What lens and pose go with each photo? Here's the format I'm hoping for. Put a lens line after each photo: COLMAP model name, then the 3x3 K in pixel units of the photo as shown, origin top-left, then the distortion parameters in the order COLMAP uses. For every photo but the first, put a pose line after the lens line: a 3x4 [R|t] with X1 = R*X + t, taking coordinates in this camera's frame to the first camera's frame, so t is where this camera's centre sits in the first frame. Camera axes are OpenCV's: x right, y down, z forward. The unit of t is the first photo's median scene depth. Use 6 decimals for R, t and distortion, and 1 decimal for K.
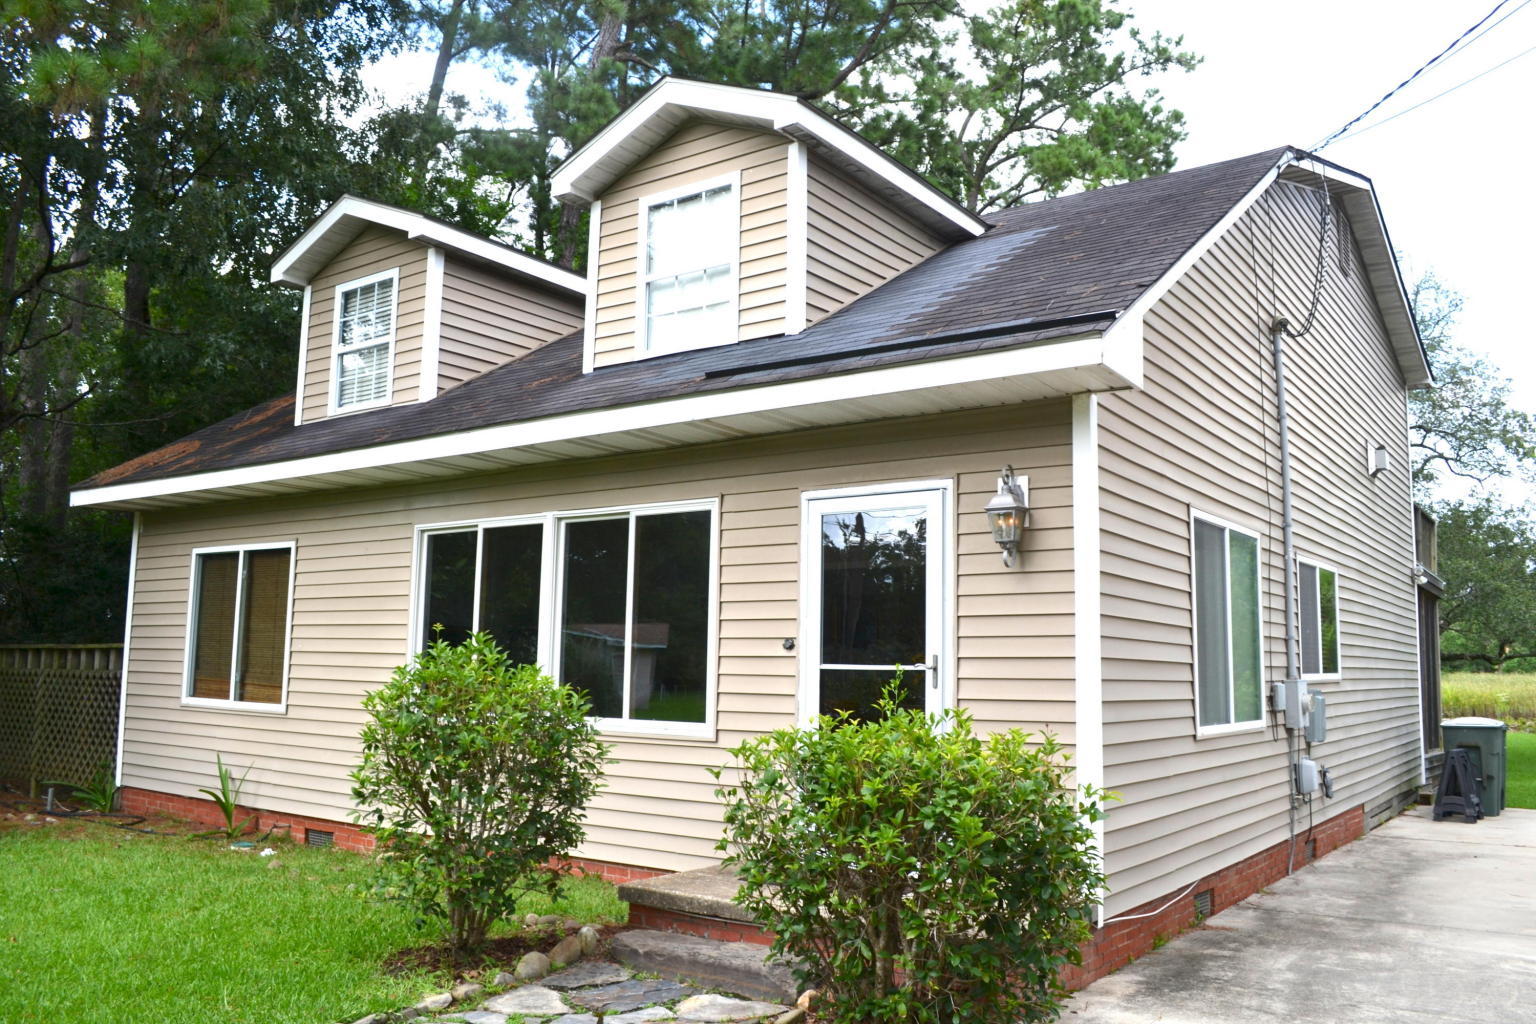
lens RADIAL K [[1227.9, 0, 768.0], [0, 1227.9, 512.0], [0, 0, 1]] dist [-0.080497, 0.010397]
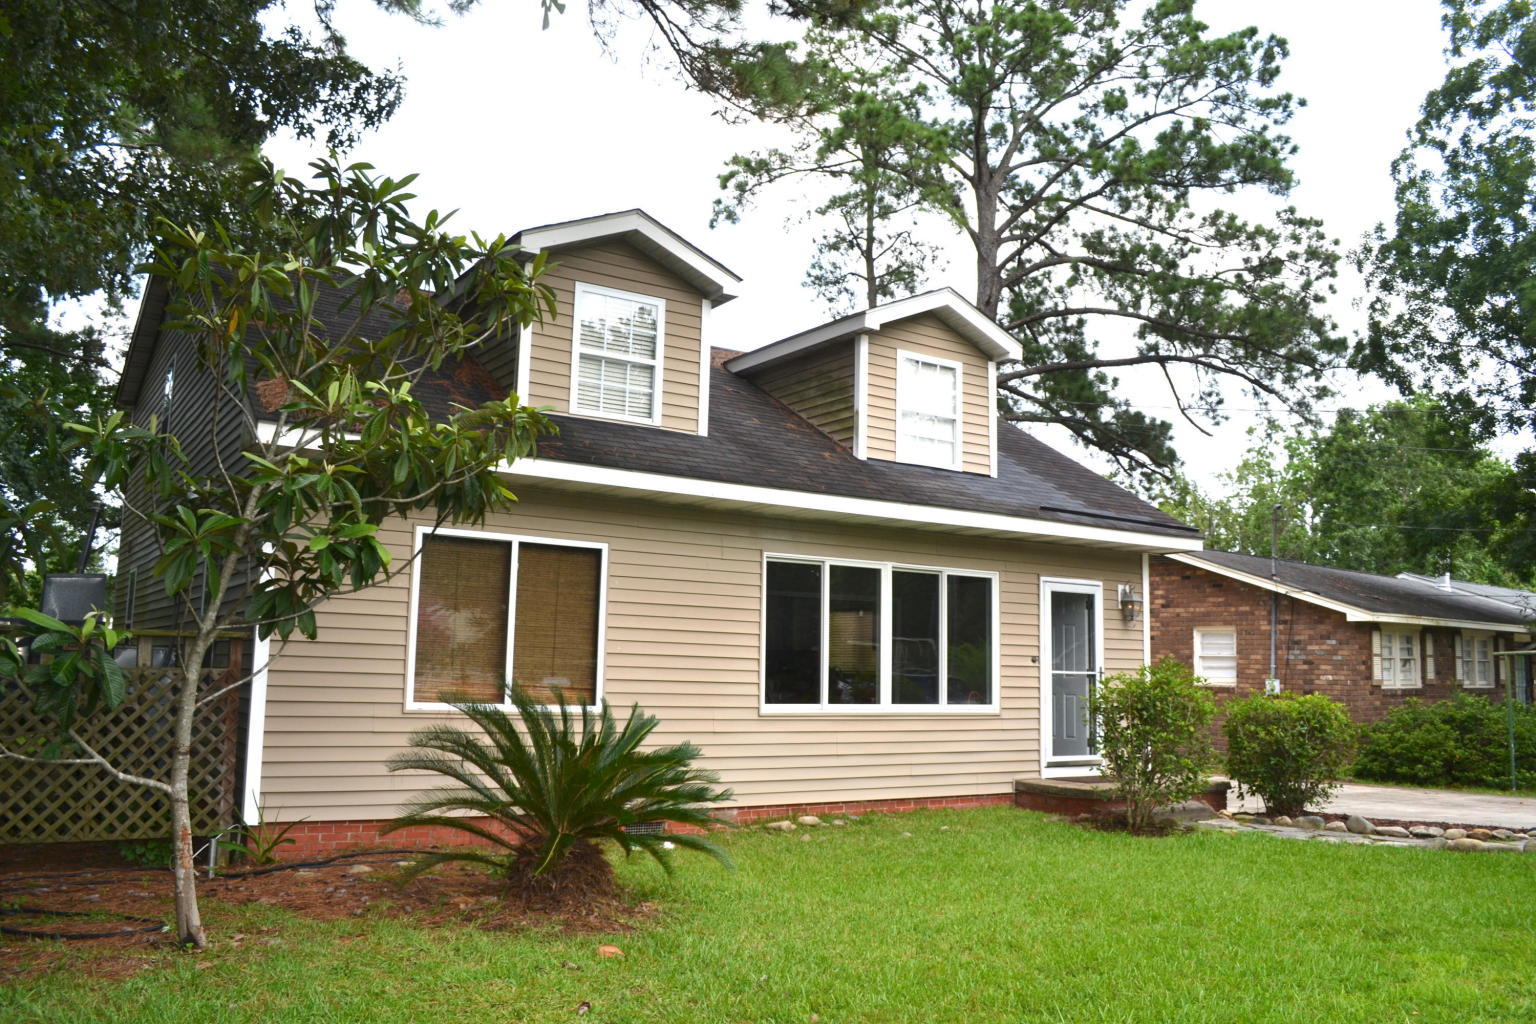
lens RADIAL K [[1168.6, 0, 768.0], [0, 1168.6, 512.0], [0, 0, 1]] dist [0.008005, 0.003199]
pose [[0.366046, 0.112982, 0.923713, -1.433829], [-0.141009, 0.987875, -0.064951, 0.048677], [-0.919852, -0.106477, 0.377539, 0.594103]]
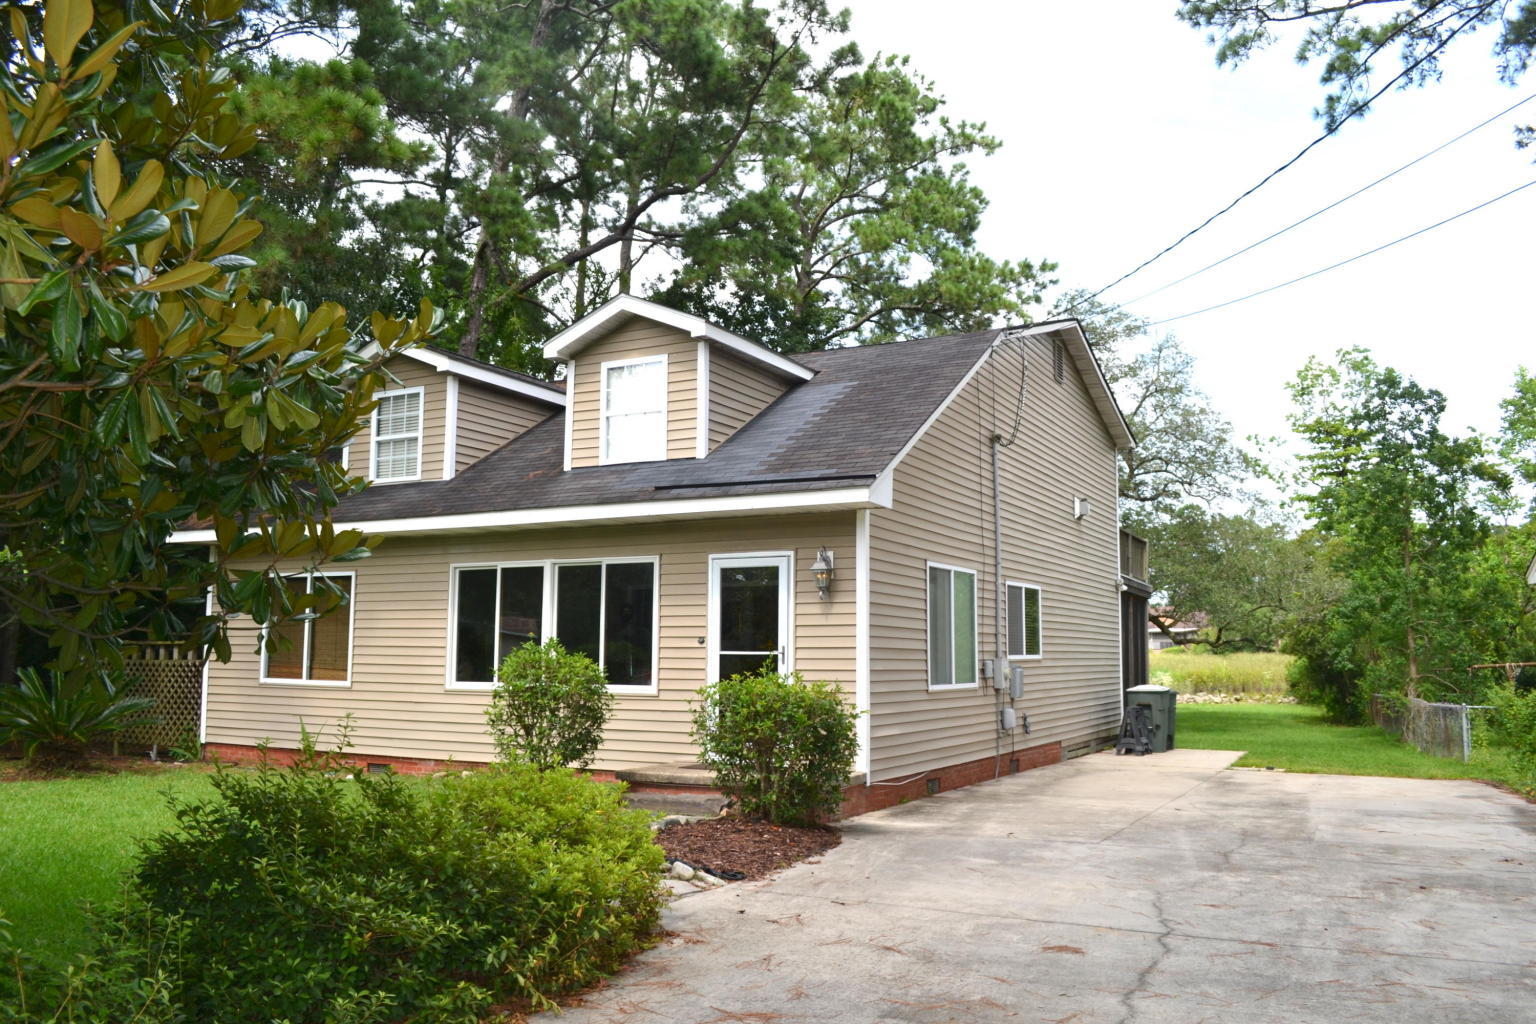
lens RADIAL K [[1227.9, 0, 768.0], [0, 1227.9, 512.0], [0, 0, 1]] dist [-0.080497, 0.010397]
pose [[0.990870, 0.005962, 0.134688, -0.103784], [-0.007635, 0.999900, 0.011906, -0.081242], [-0.134603, -0.012825, 0.990817, -0.626398]]
